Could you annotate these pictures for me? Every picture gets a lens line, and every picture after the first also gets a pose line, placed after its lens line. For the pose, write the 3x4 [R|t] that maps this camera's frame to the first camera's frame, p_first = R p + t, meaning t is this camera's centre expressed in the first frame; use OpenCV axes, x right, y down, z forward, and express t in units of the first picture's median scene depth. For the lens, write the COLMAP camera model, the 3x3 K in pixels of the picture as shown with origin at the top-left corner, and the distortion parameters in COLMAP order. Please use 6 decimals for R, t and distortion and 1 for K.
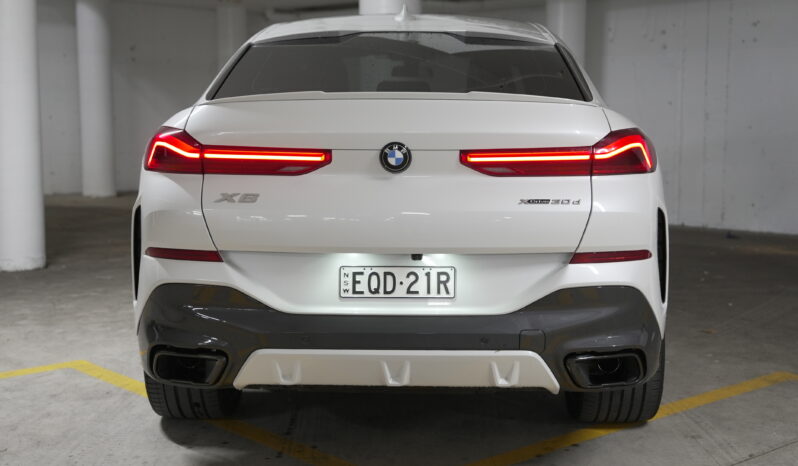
lens RADIAL K [[1110.1, 0, 393.6], [0, 1110.1, 227.9], [0, 0, 1]] dist [0.150363, 0.000000]
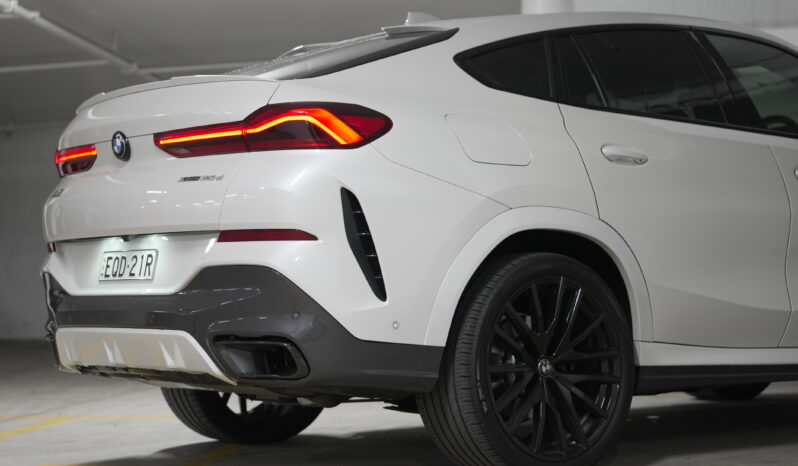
lens RADIAL K [[1542.7, 0, 398.7], [0, 1542.7, 234.3], [0, 0, 1]] dist [0.224299, 0.000000]
pose [[0.646190, -0.036103, -0.762322, 1.279654], [-0.069627, 0.991926, -0.105997, 0.156458], [0.759994, 0.121572, 0.638459, 0.259099]]
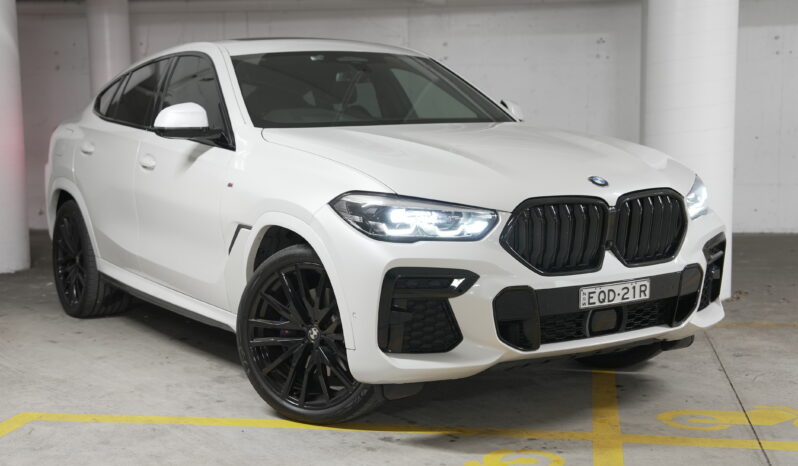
lens RADIAL K [[1110.1, 0, 398.3], [0, 1110.1, 244.5], [0, 0, 1]] dist [0.150363, 0.000000]
pose [[0.777394, -0.084236, 0.623348, -0.917785], [0.085748, 0.995933, 0.027647, -0.016209], [-0.623141, 0.031958, 0.781456, 0.223536]]
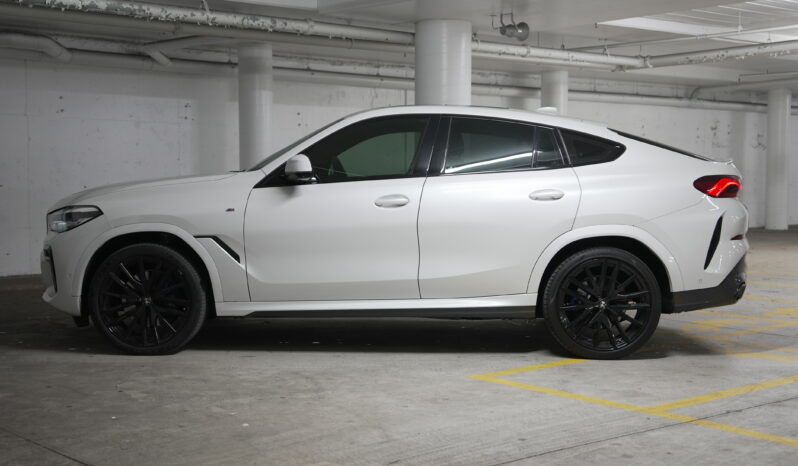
lens RADIAL K [[1110.1, 0, 404.1], [0, 1110.1, 237.1], [0, 0, 1]] dist [0.150363, 0.000000]
pose [[-0.023506, -0.066802, 0.997489, -2.303550], [0.107852, 0.991772, 0.068960, -0.190403], [-0.993889, 0.109202, -0.016107, 1.694450]]
